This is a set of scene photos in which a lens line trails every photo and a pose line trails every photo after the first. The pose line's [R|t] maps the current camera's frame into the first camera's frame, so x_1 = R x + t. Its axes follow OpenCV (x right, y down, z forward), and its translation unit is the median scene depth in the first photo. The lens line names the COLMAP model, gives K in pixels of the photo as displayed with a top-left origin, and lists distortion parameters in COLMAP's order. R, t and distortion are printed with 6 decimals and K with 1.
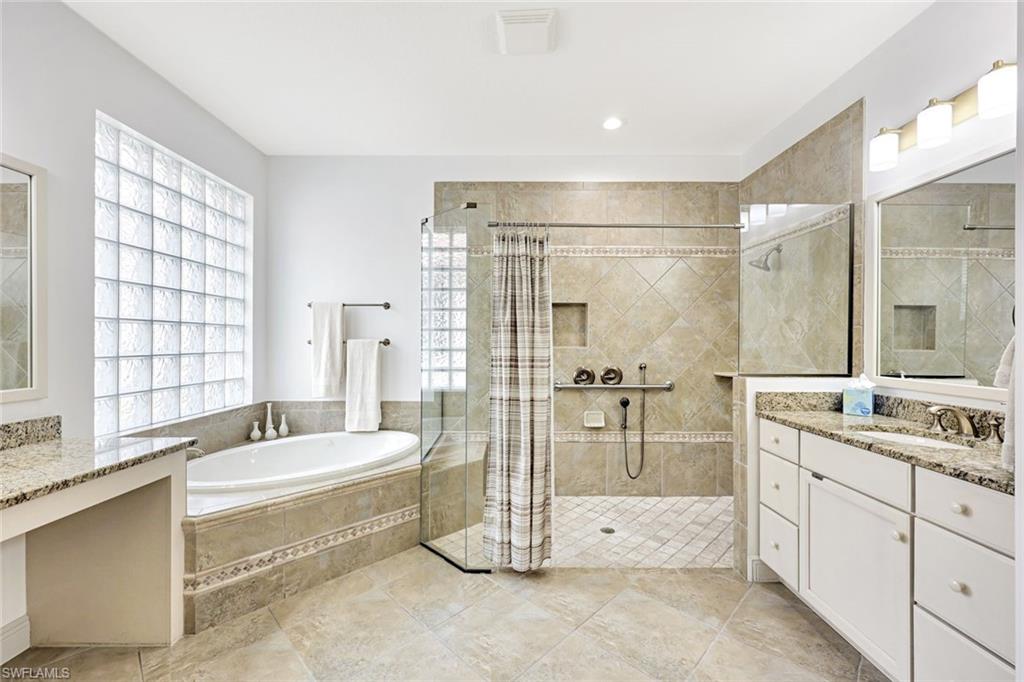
lens RADIAL K [[406.3, 0, 512.1], [0, 406.3, 341.7], [0, 0, 1]] dist [0.002524, -0.000233]
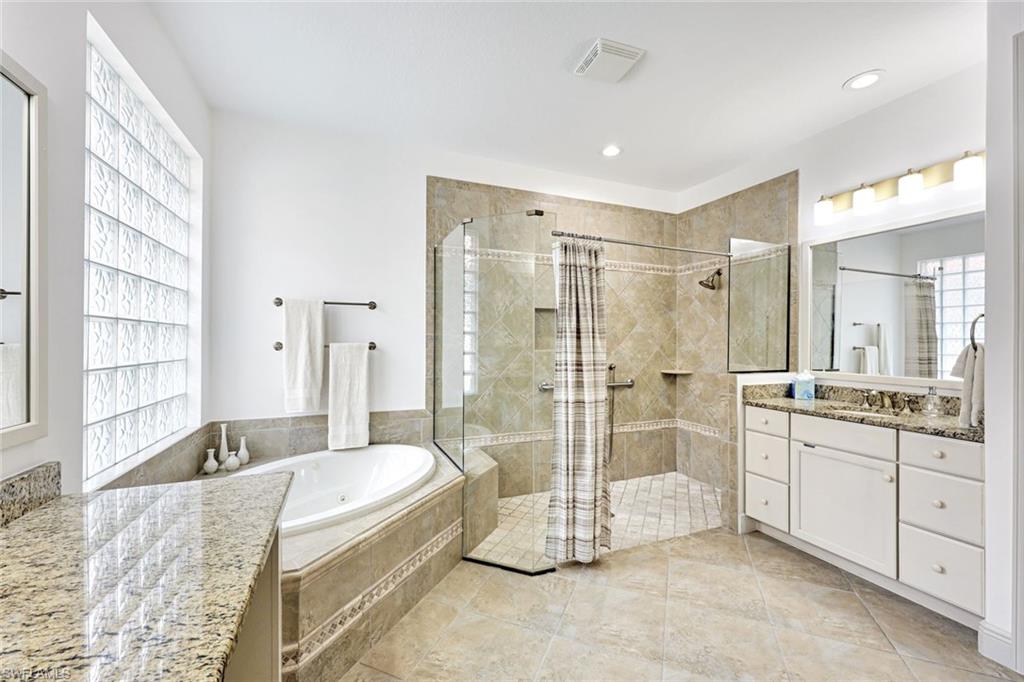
lens RADIAL K [[406.3, 0, 512.1], [0, 406.3, 340.9], [0, 0, 1]] dist [0.002524, -0.000233]
pose [[0.926429, 0.001786, 0.376465, -0.543680], [-0.001096, 0.999997, -0.002049, -0.013332], [-0.376468, 0.001485, 0.926429, 0.083454]]
